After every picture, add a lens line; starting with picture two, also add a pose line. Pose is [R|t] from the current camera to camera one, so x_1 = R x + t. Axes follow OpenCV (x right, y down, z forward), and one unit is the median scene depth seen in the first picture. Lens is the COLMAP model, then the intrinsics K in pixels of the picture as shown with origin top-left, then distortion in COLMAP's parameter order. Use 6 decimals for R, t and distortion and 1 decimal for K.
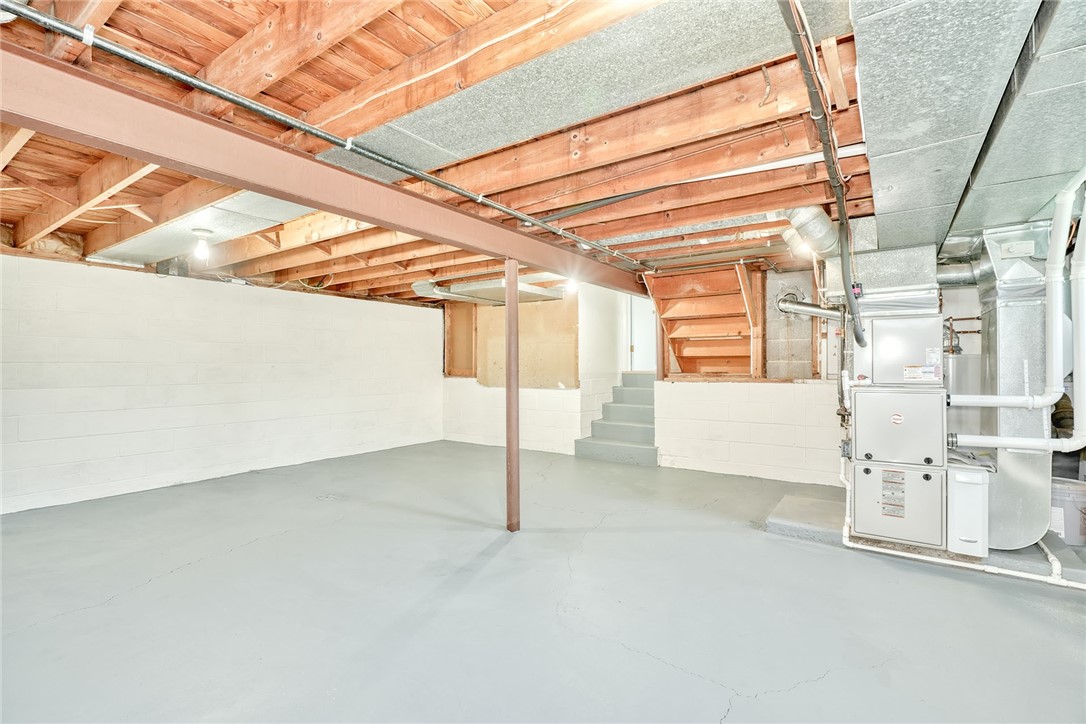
lens RADIAL K [[501.7, 0, 538.3], [0, 501.7, 355.4], [0, 0, 1]] dist [-0.003063, 0.000962]
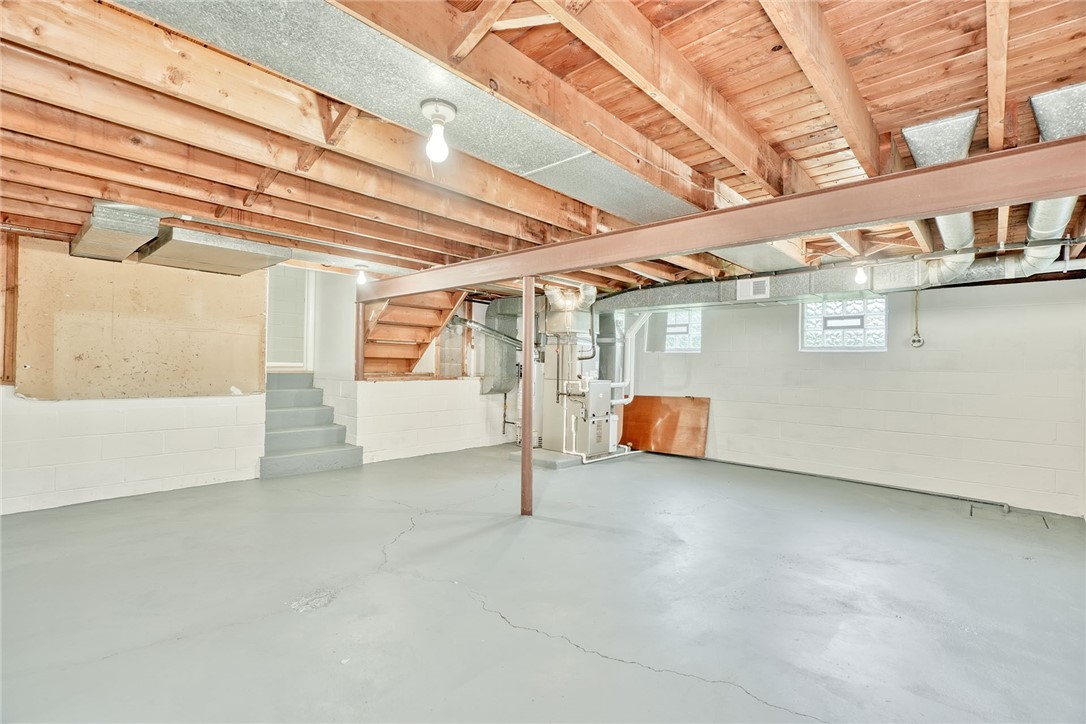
lens RADIAL K [[501.7, 0, 538.3], [0, 501.7, 355.4], [0, 0, 1]] dist [-0.003063, 0.000962]
pose [[0.119390, 0.022353, 0.992596, -0.852741], [-0.039506, 0.999062, -0.017747, 0.003497], [-0.992061, -0.037095, 0.120161, 0.611967]]
